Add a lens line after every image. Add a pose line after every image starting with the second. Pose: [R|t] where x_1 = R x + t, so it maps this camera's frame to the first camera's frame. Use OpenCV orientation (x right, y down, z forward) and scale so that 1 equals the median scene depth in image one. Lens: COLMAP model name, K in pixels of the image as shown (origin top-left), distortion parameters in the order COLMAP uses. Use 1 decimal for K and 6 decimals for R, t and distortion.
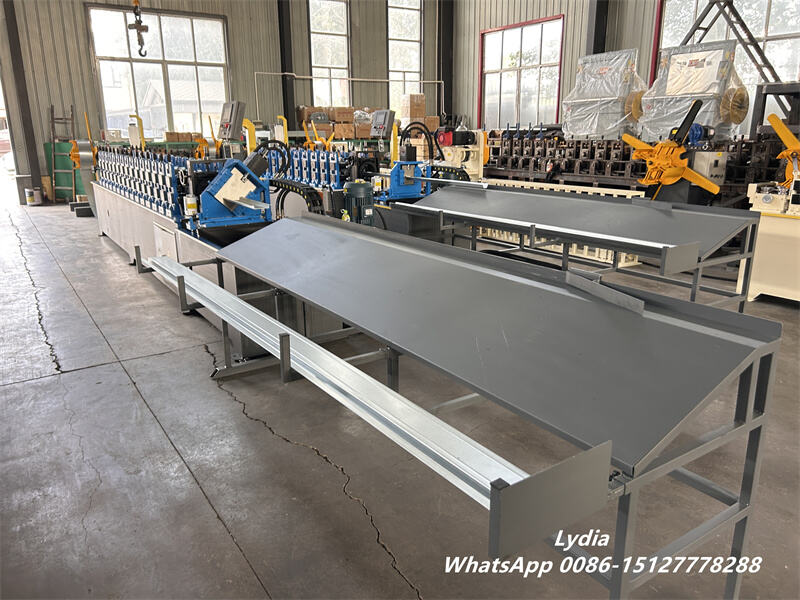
lens RADIAL K [[609.5, 0, 411.3], [0, 609.5, 298.8], [0, 0, 1]] dist [0.000198, -0.006524]
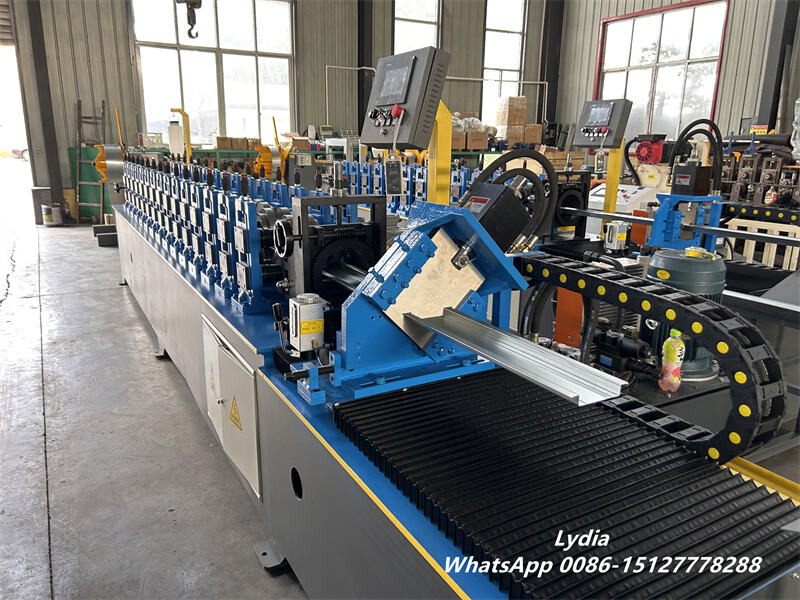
lens RADIAL K [[605.4, 0, 400.0], [0, 605.4, 300.0], [0, 0, 1]] dist [0.043462, -0.092115]
pose [[0.996761, 0.036707, -0.071550, -0.102886], [-0.037779, 0.999192, -0.013700, -0.060409], [0.070989, 0.016358, 0.997343, 0.234273]]
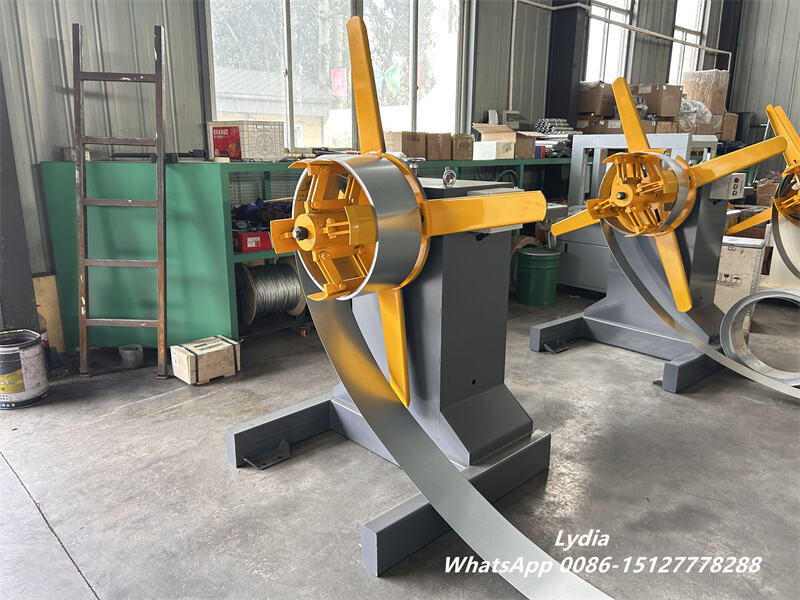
lens RADIAL K [[605.4, 0, 400.0], [0, 605.4, 300.0], [0, 0, 1]] dist [0.043462, -0.092115]
pose [[0.984226, -0.031405, 0.174106, -0.480423], [0.033782, 0.999372, -0.010702, -0.180440], [-0.173660, 0.016415, 0.984669, 0.684582]]
